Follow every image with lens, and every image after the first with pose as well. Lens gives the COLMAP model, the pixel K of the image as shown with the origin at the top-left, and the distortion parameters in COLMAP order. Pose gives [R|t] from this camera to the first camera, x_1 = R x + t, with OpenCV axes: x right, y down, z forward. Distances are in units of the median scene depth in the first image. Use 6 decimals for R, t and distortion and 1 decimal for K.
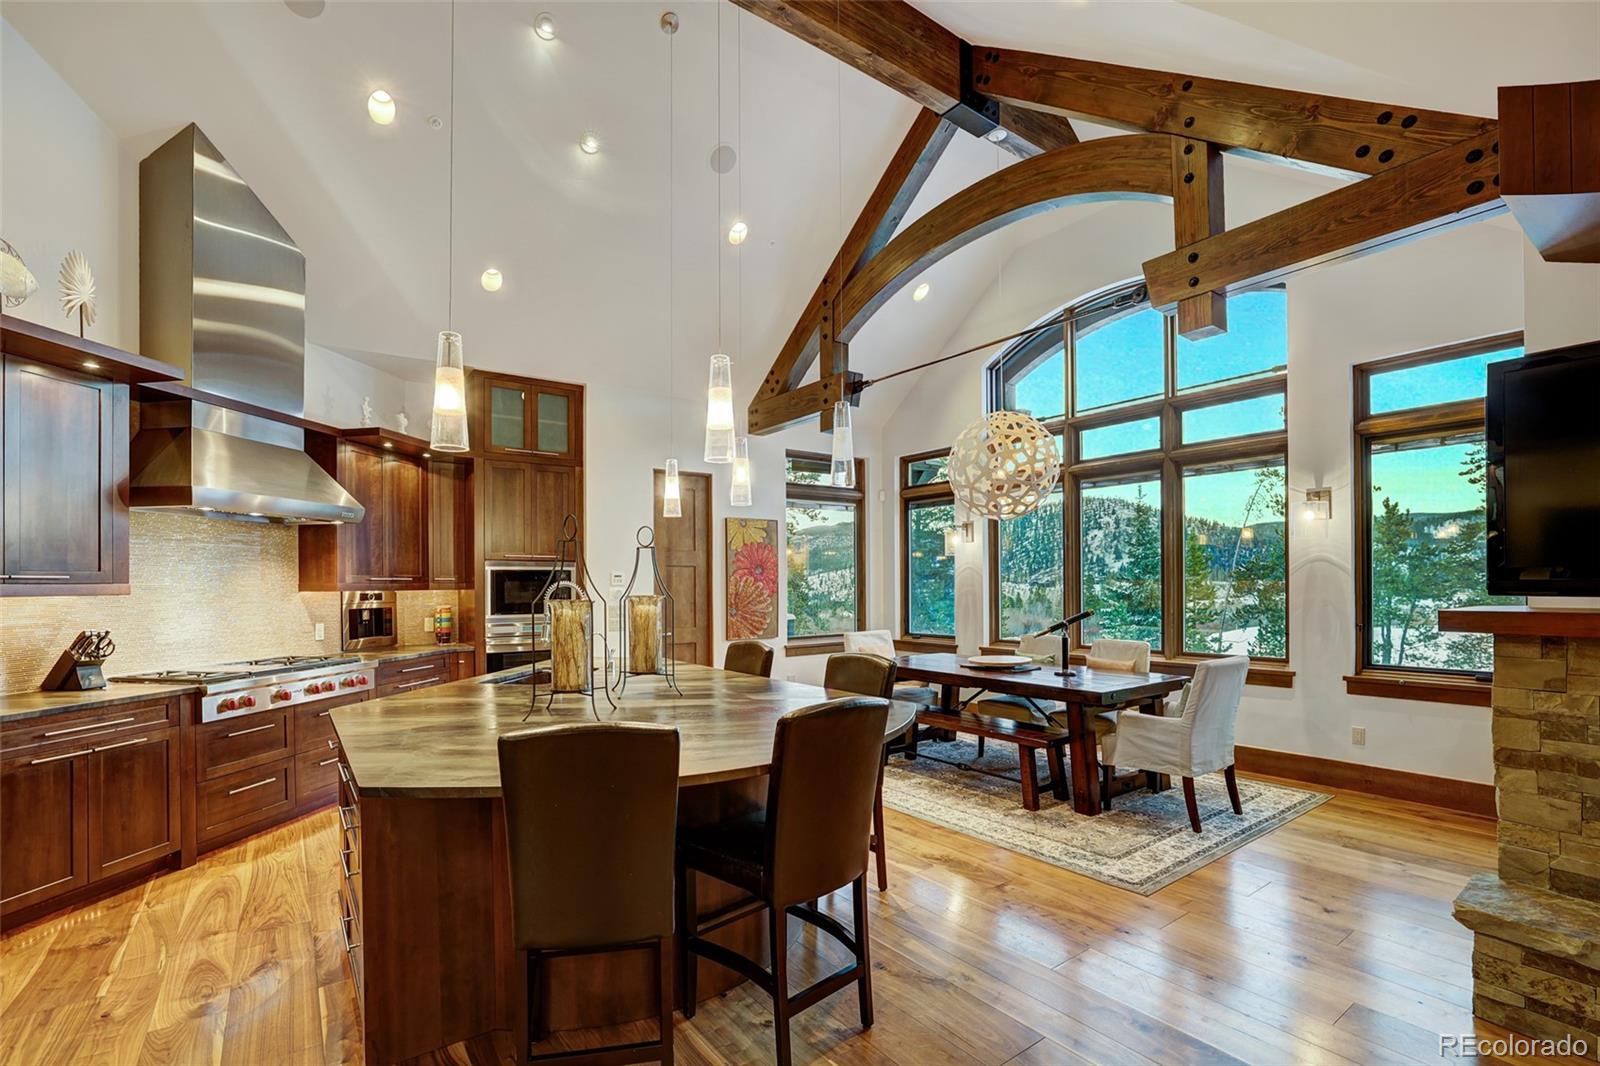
lens RADIAL K [[703.1, 0, 776.6], [0, 703.1, 587.1], [0, 0, 1]] dist [-0.046196, 0.018320]
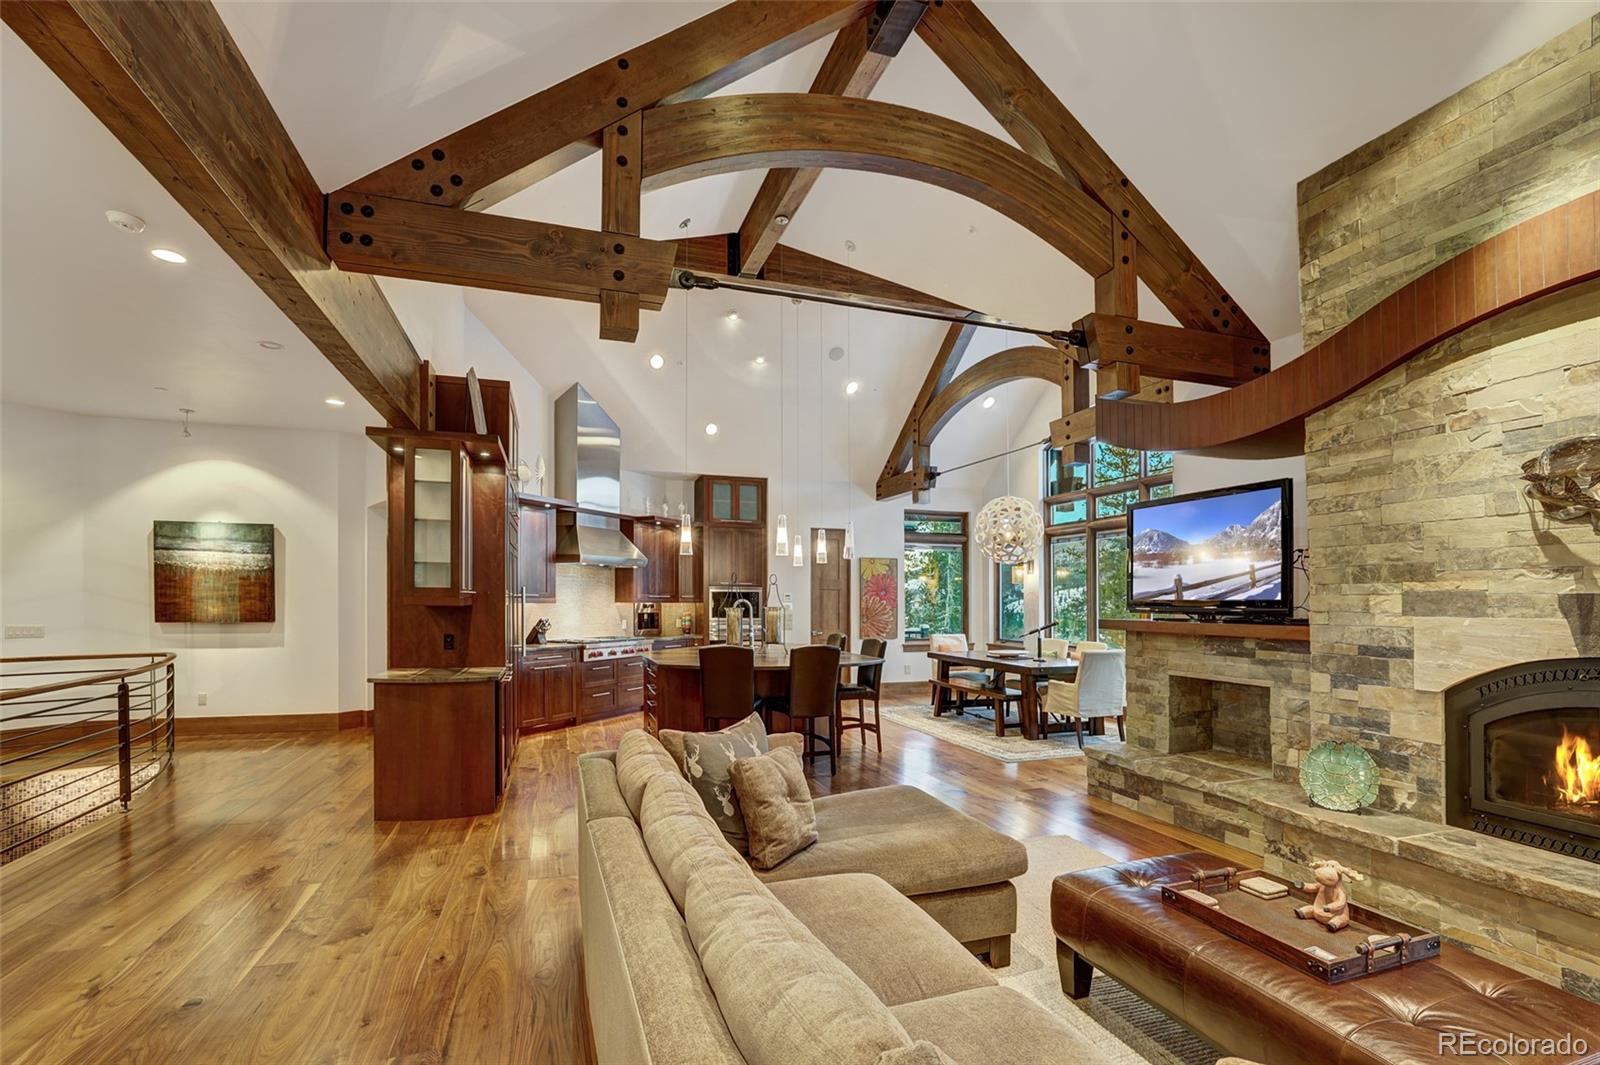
lens RADIAL K [[718.3, 0, 798.6], [0, 718.3, 601.0], [0, 0, 1]] dist [-0.002187, 0.000018]
pose [[0.957601, 0.012902, -0.287809, 0.343400], [-0.013684, 0.999906, -0.000705, -0.003735], [0.287773, 0.004614, 0.957688, -0.713219]]
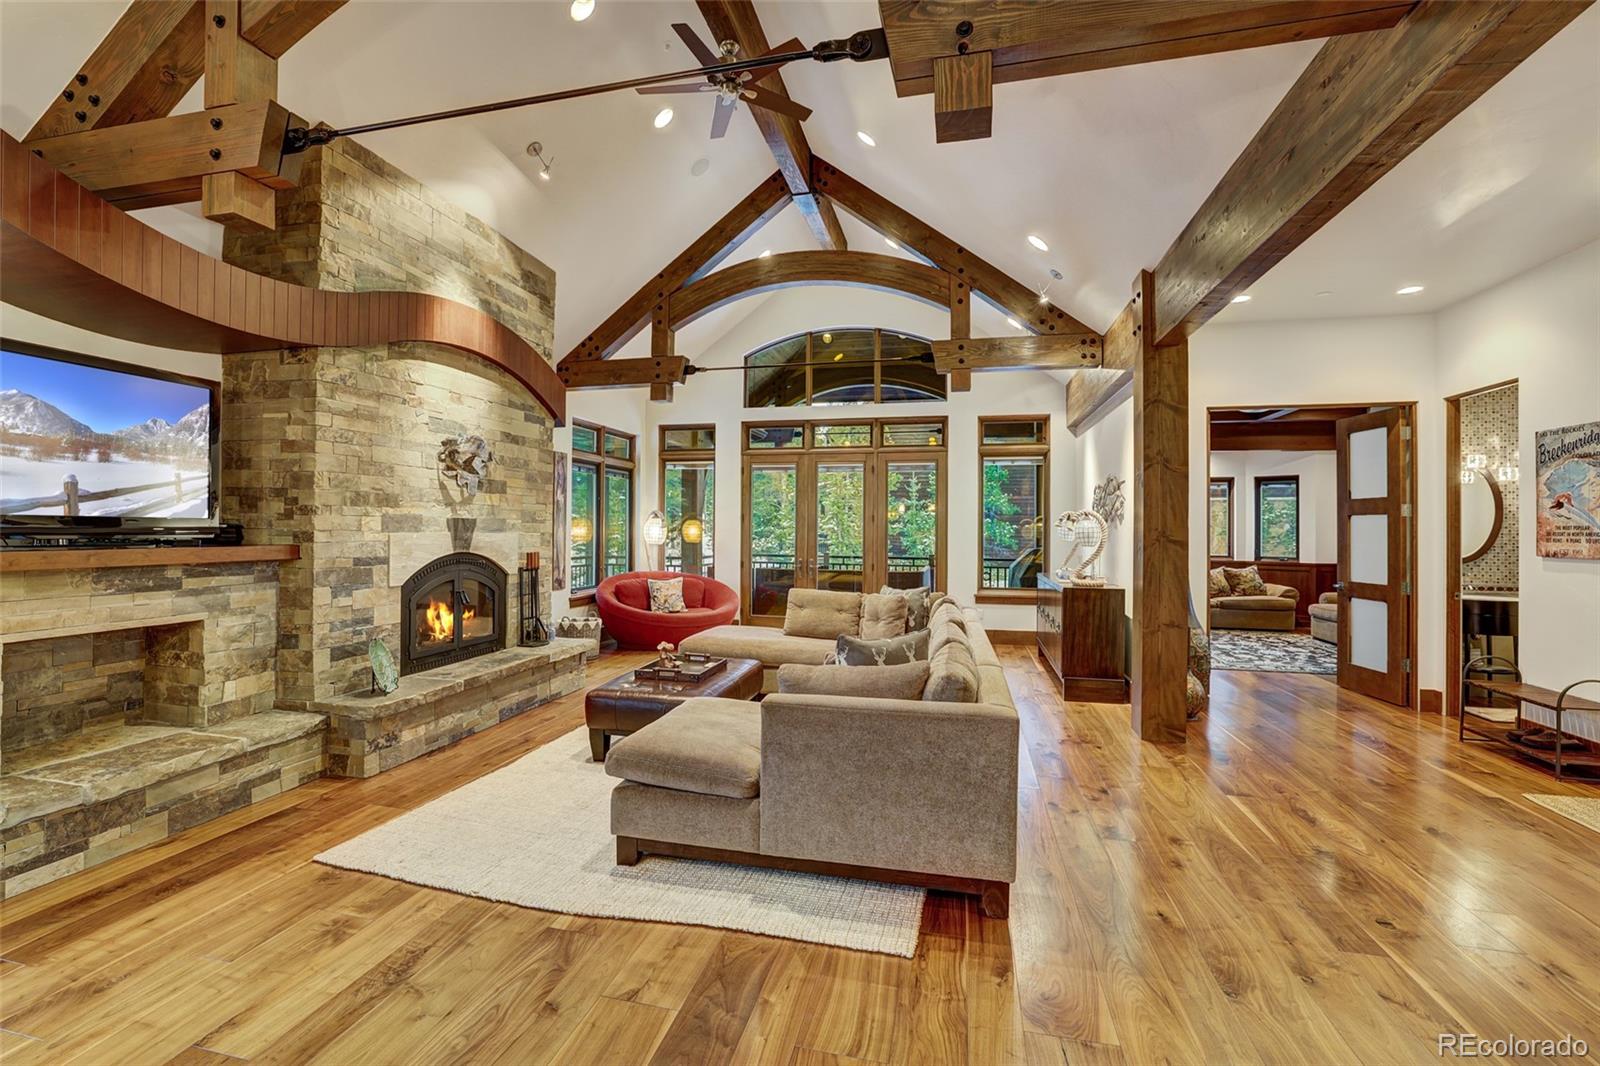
lens RADIAL K [[695.0, 0, 792.8], [0, 695.0, 527.4], [0, 0, 1]] dist [-0.001254, -0.000051]
pose [[-0.660375, 0.002828, 0.750931, -0.305643], [-0.000360, 0.999992, -0.004082, -0.000925], [-0.750936, -0.002966, -0.660368, 0.305018]]
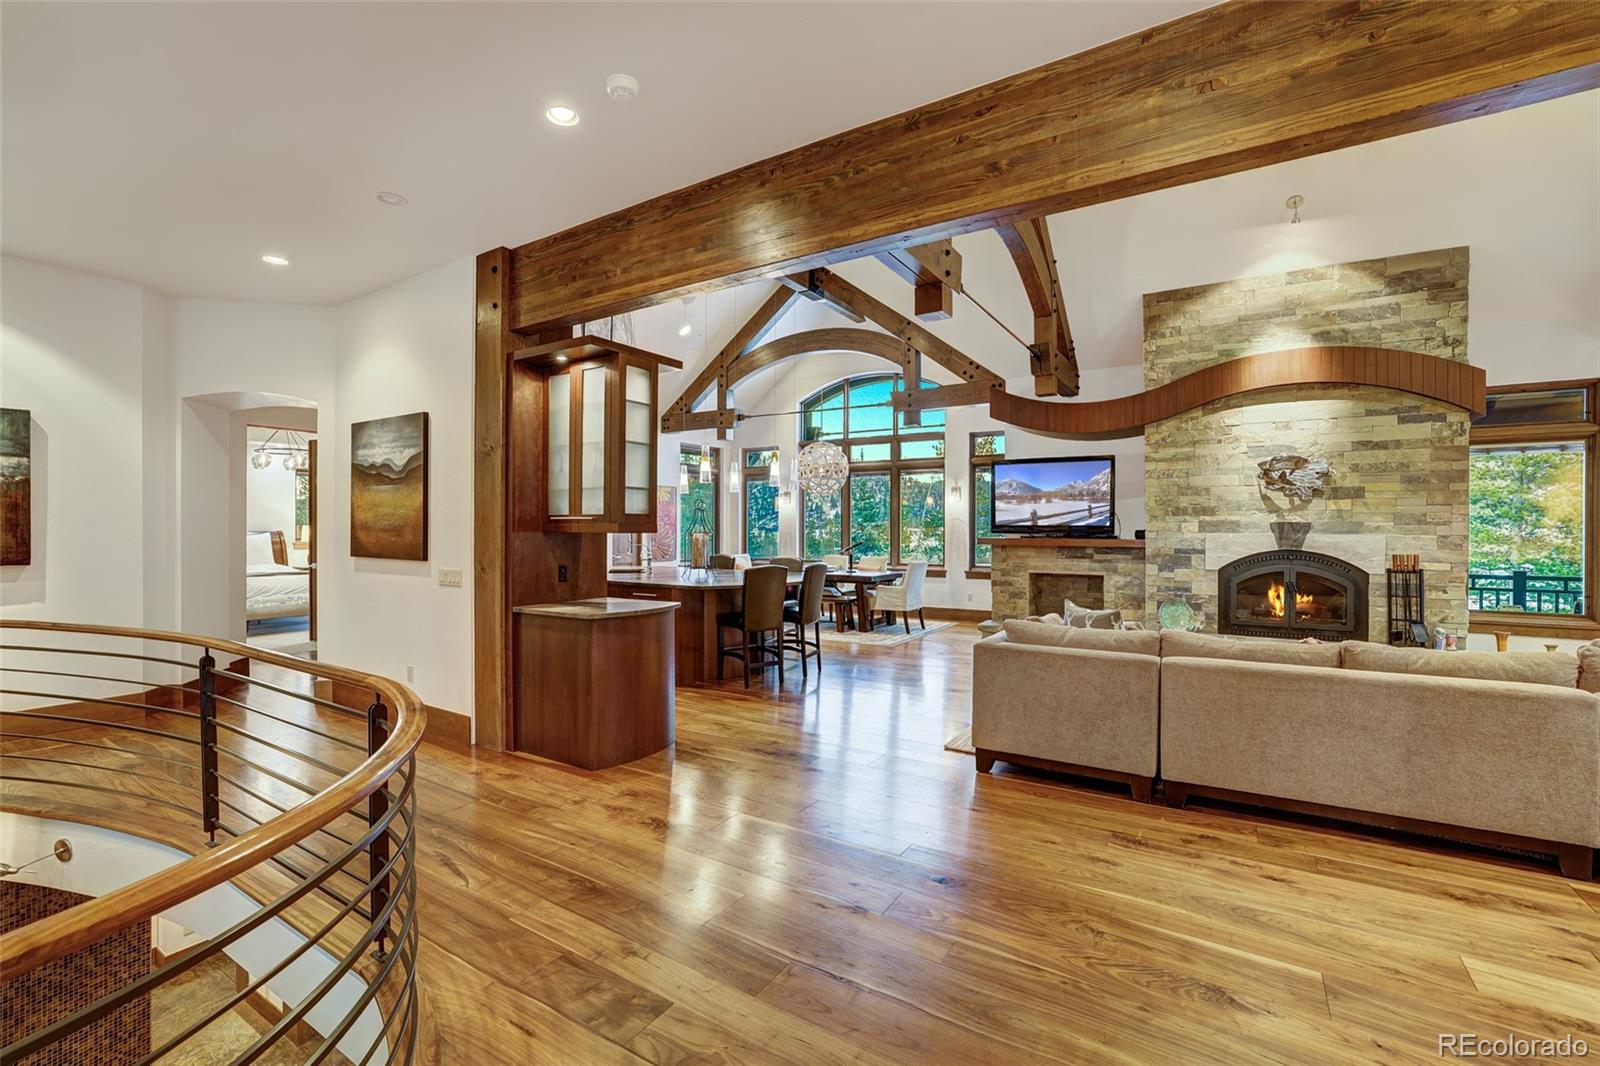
lens RADIAL K [[697.7, 0, 776.7], [0, 697.7, 537.7], [0, 0, 1]] dist [-0.033078, -0.000006]
pose [[0.930178, 0.003639, 0.367090, -0.531528], [-0.007339, 0.999935, 0.008684, 0.005887], [-0.367035, -0.010772, 0.930145, -0.813325]]
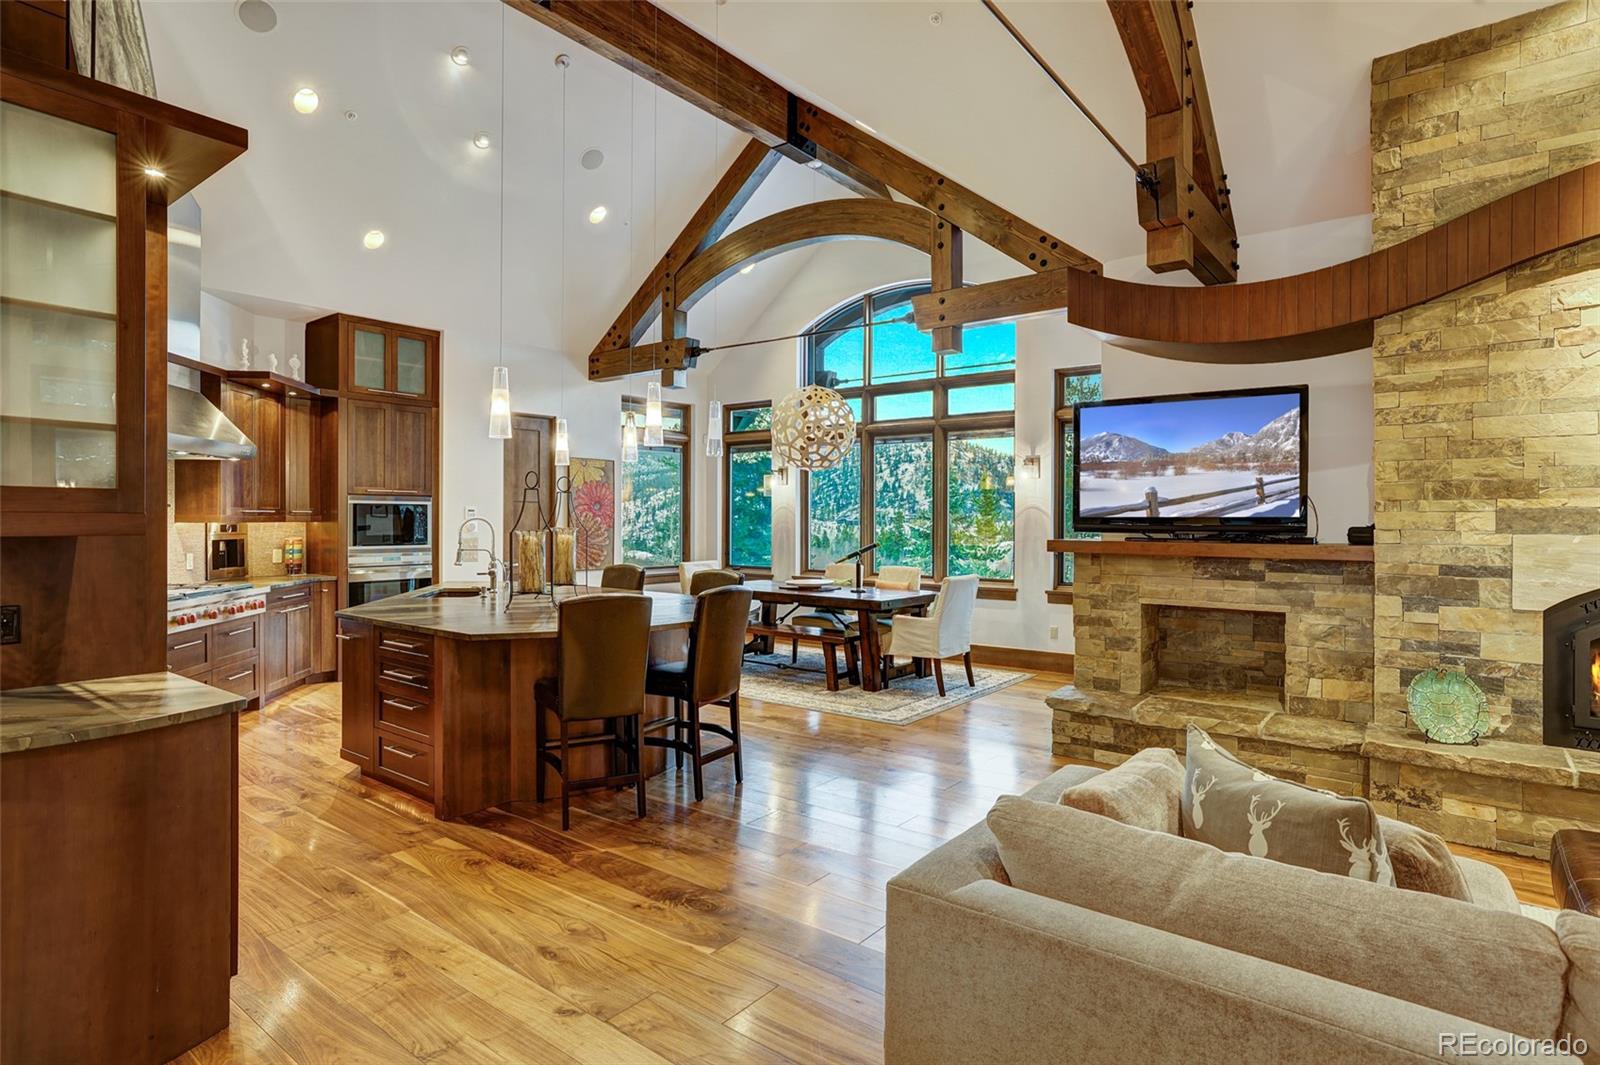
lens RADIAL K [[833.6, 0, 779.4], [0, 833.6, 528.2], [0, 0, 1]] dist [-0.029996, 0.022655]
pose [[0.961488, 0.008512, 0.274714, -0.151245], [-0.010187, 0.999937, 0.004672, 0.000127], [-0.274657, -0.007290, 0.961515, -0.440428]]
